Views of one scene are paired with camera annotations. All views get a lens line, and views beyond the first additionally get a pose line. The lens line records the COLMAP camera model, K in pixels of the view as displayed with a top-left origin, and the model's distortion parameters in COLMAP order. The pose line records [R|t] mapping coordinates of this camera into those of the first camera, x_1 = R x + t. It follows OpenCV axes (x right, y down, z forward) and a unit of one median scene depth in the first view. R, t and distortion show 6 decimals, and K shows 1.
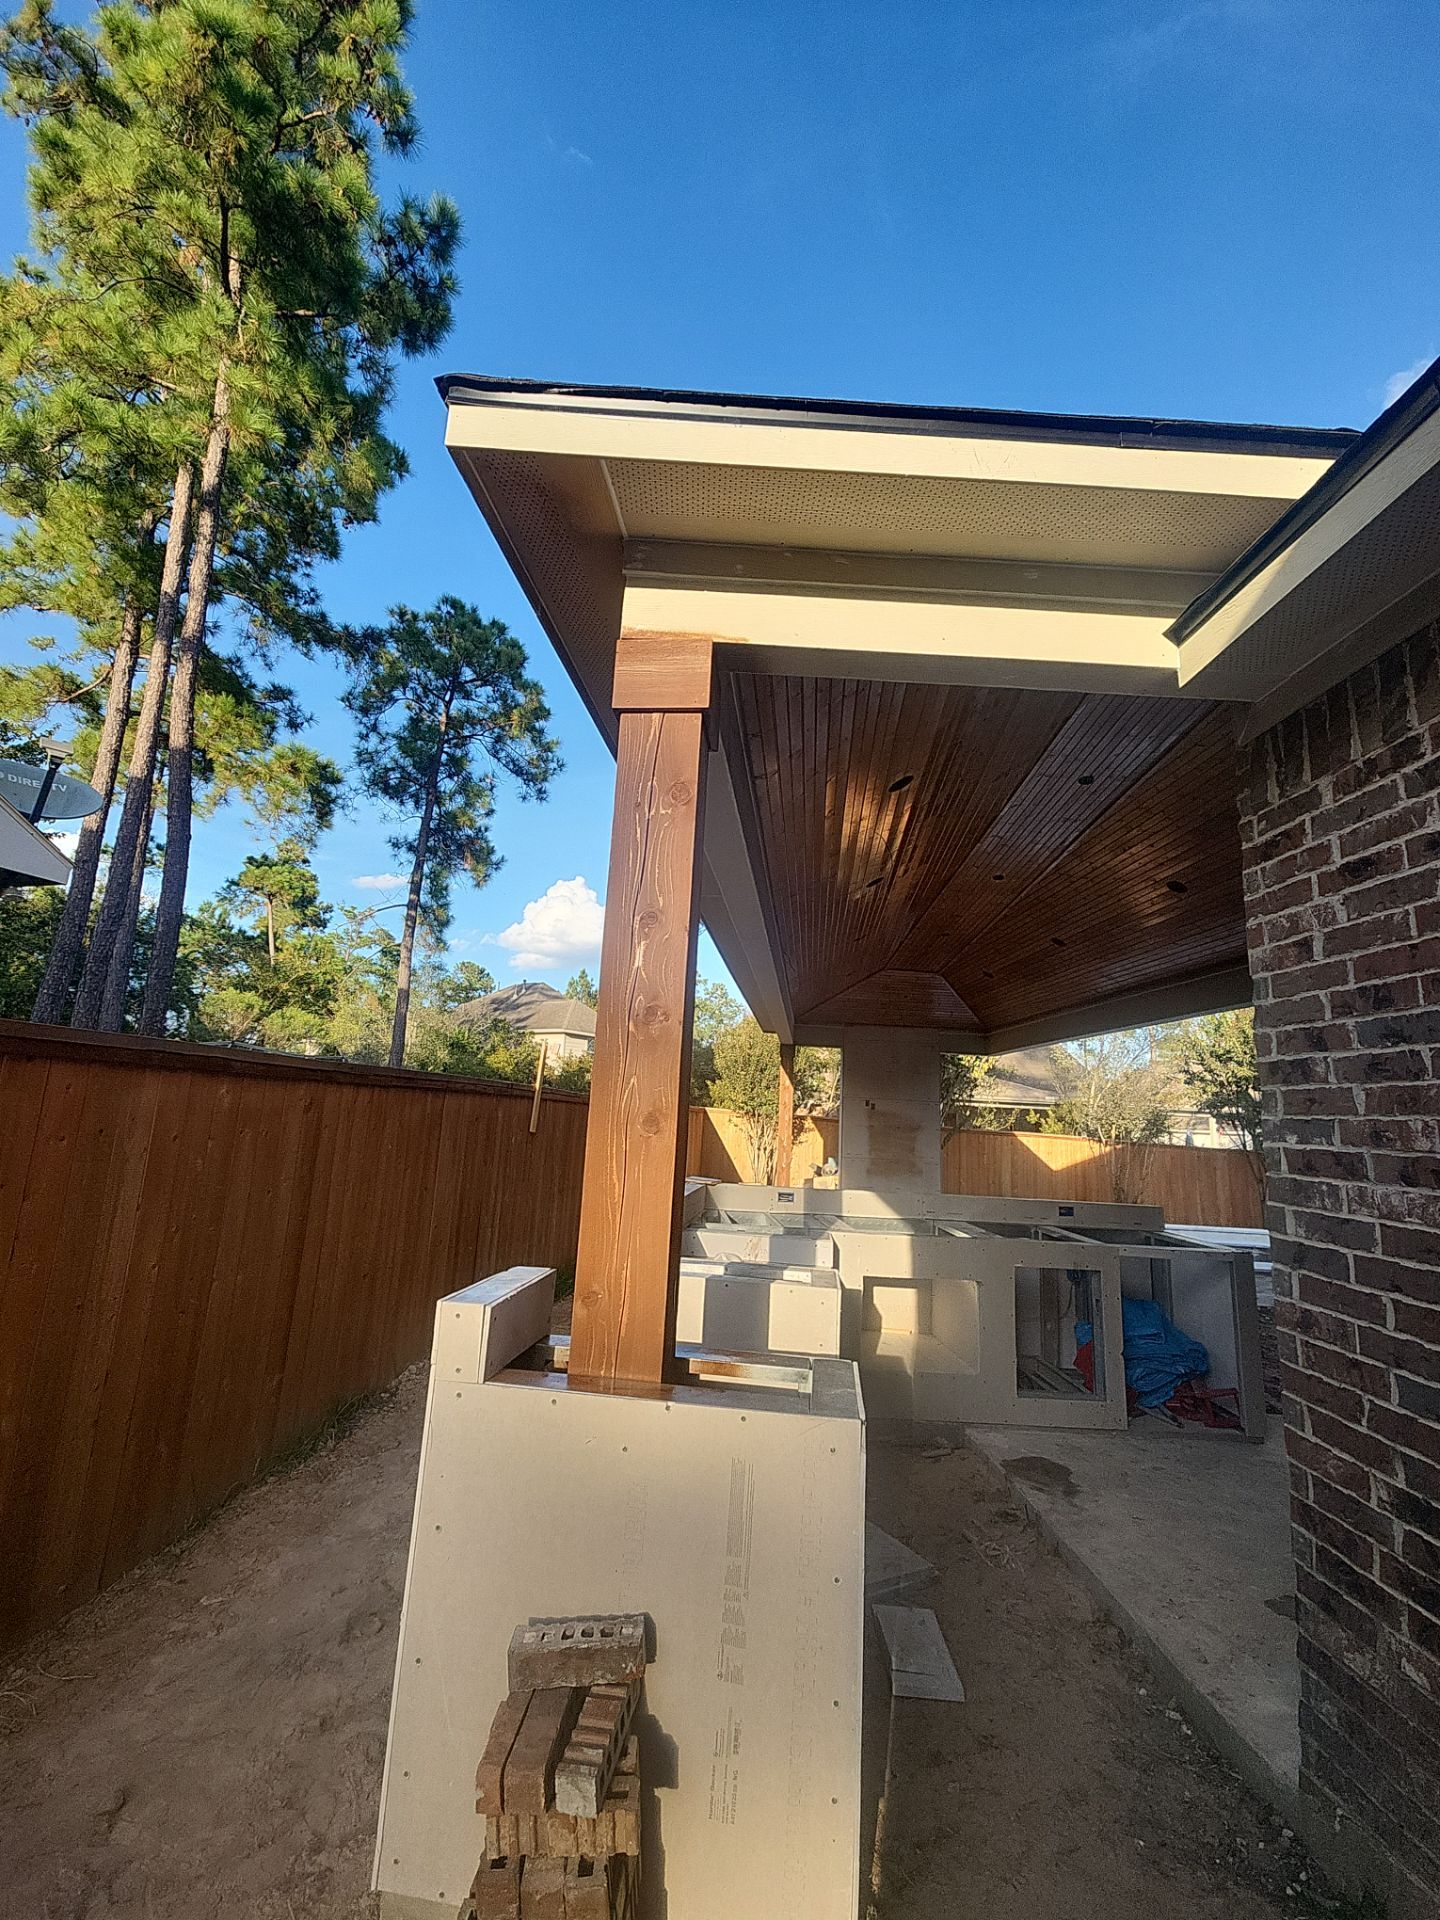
lens RADIAL K [[760.4, 0, 712.6], [0, 760.4, 963.5], [0, 0, 1]] dist [0.015510, -0.009800]
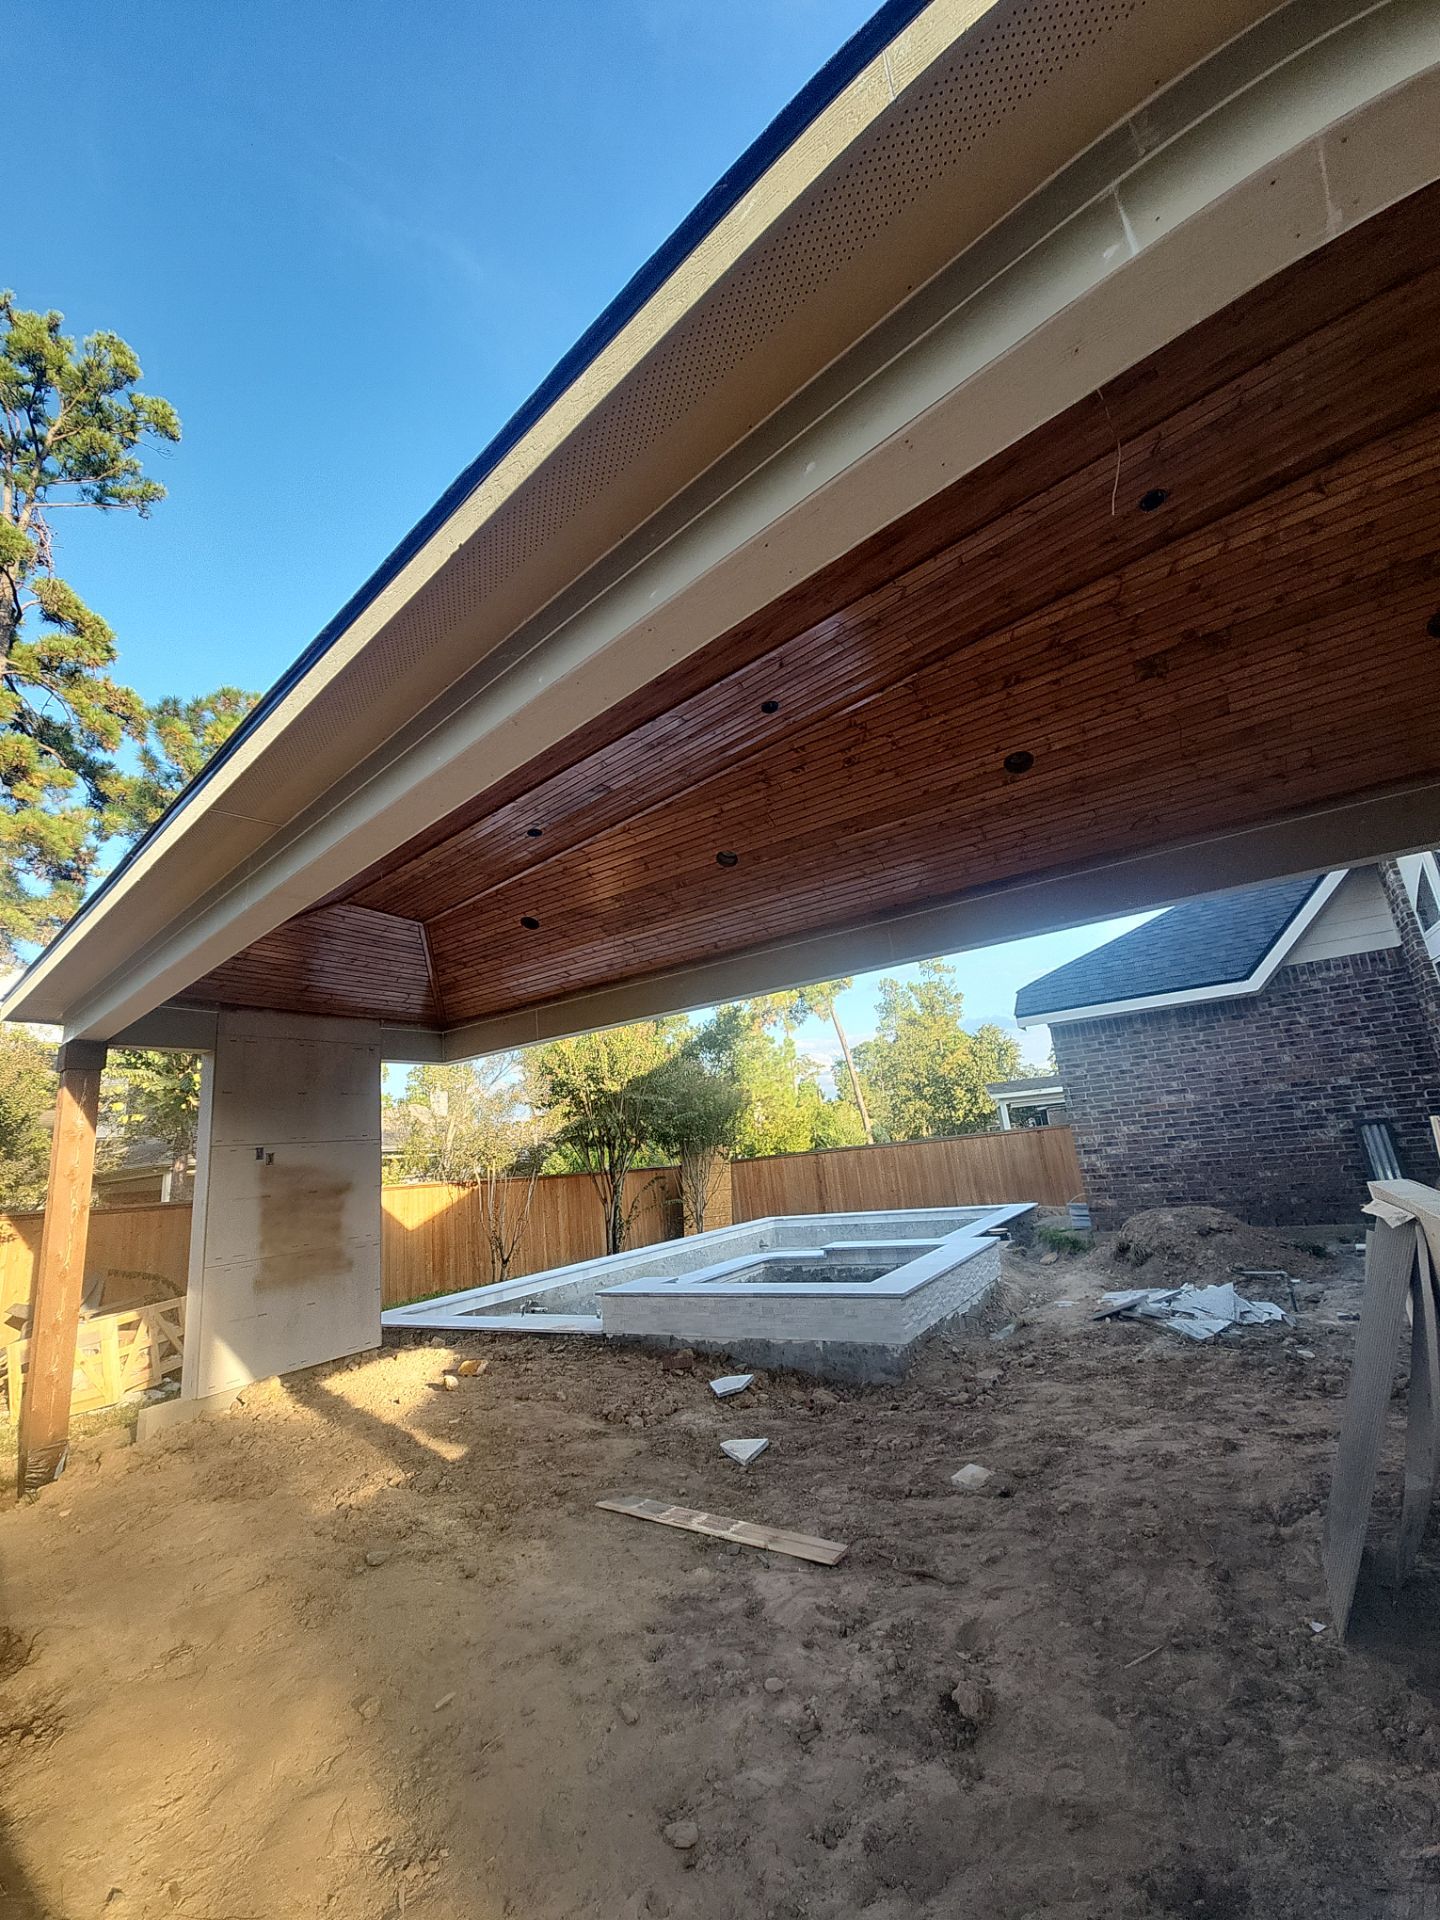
lens RADIAL K [[772.3, 0, 702.6], [0, 772.3, 961.6], [0, 0, 1]] dist [0.020476, -0.011313]
pose [[0.562506, 0.097201, 0.821059, -0.059388], [-0.036037, 0.995004, -0.093105, 0.063245], [-0.826007, 0.022784, 0.563199, 0.309614]]
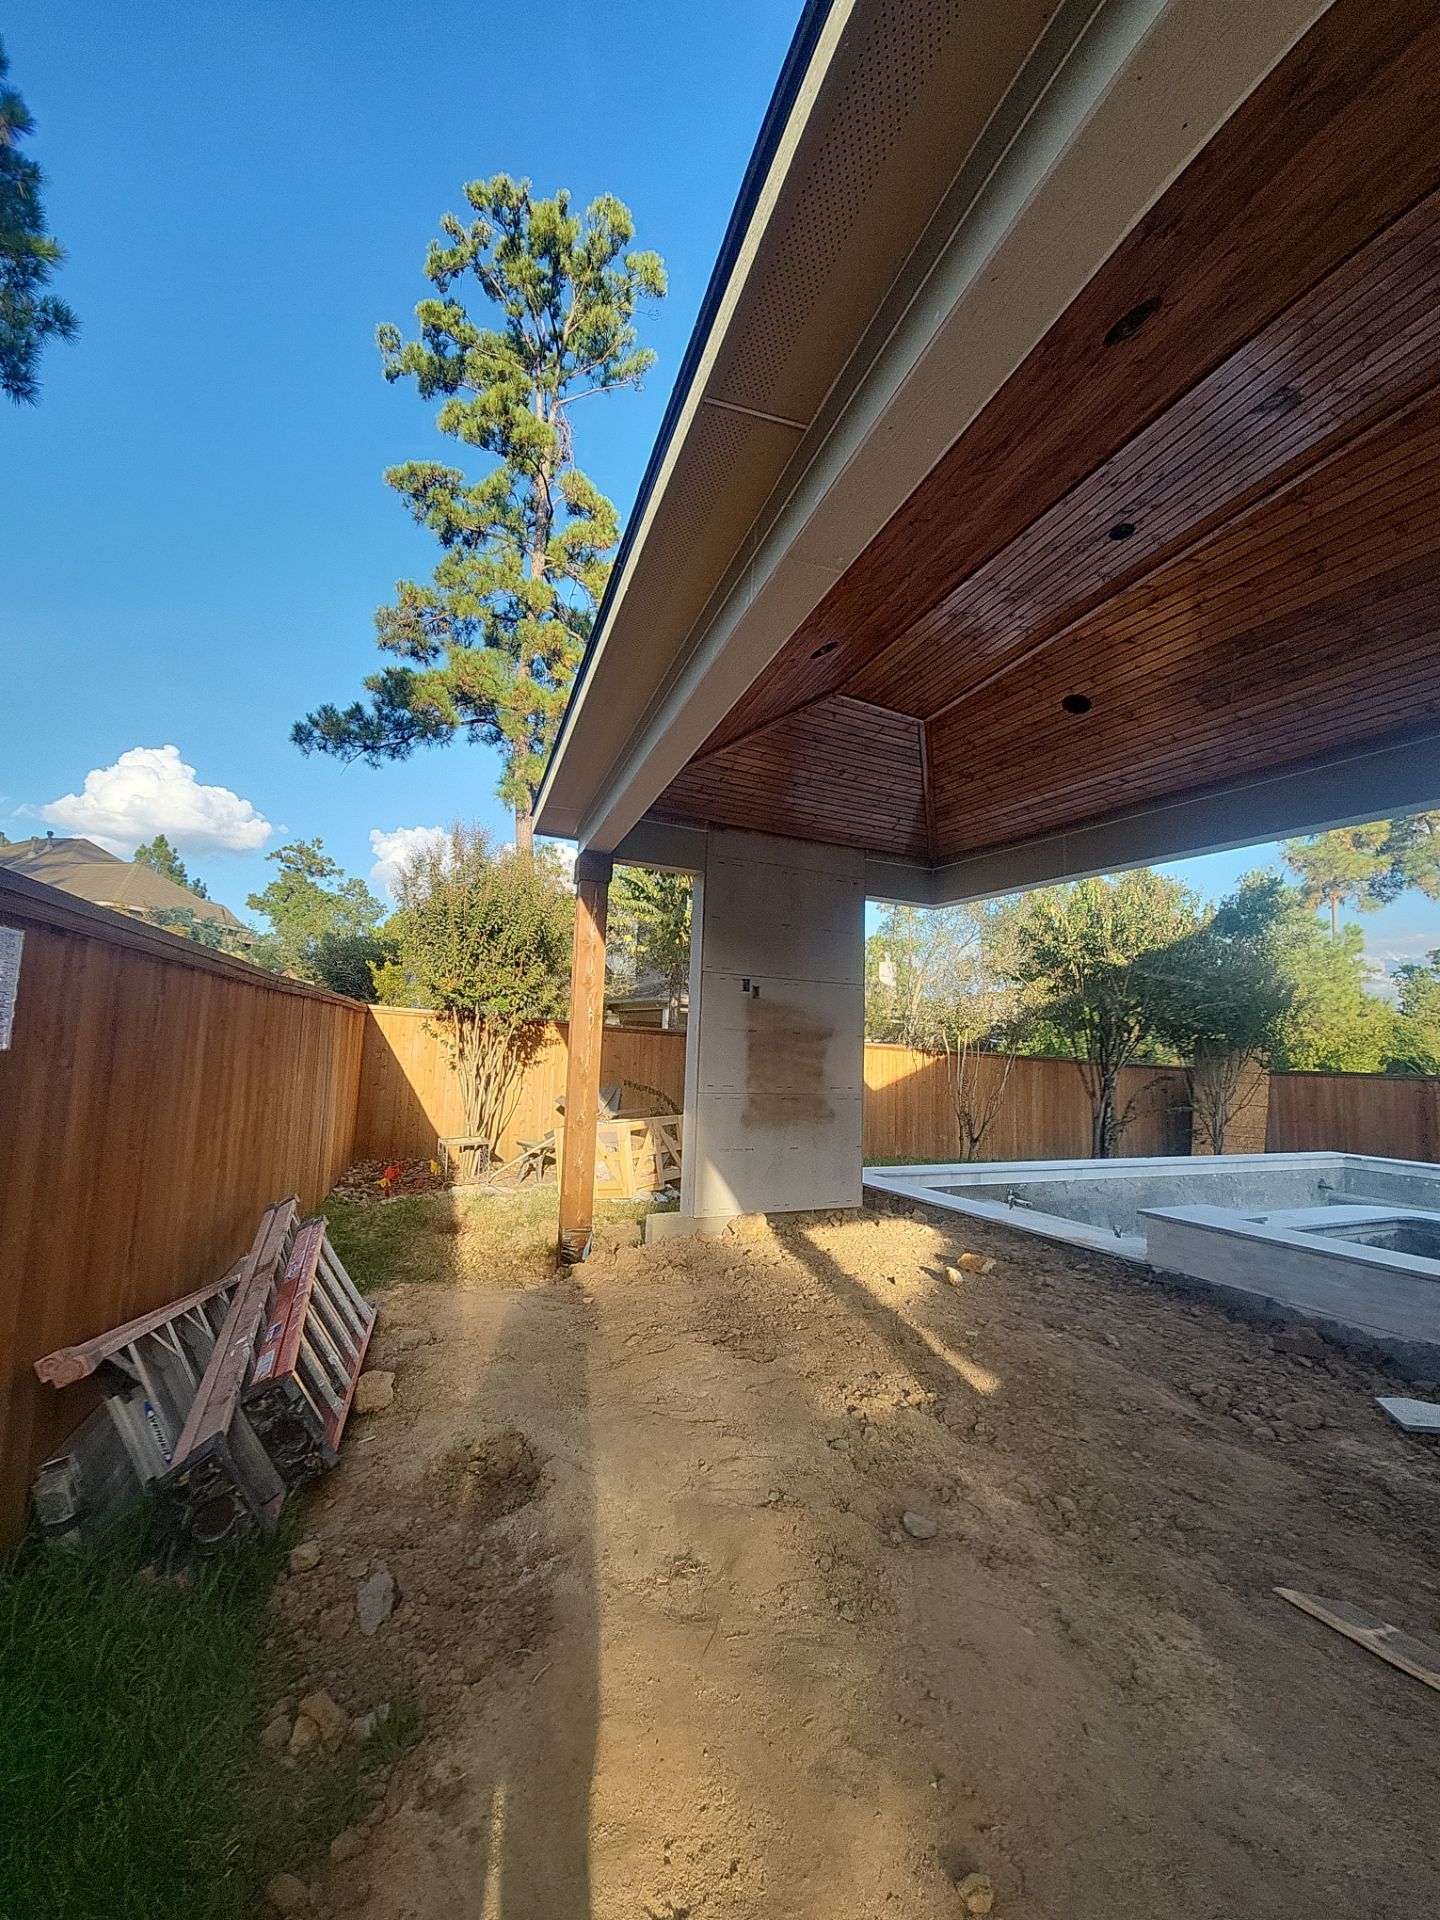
lens RADIAL K [[790.8, 0, 702.5], [0, 790.8, 966.4], [0, 0, 1]] dist [0.004273, 0.000174]
pose [[0.910998, 0.024195, 0.411700, -0.025897], [-0.072206, 0.992215, 0.101465, 0.086237], [-0.406040, -0.122162, 0.905653, 0.389514]]
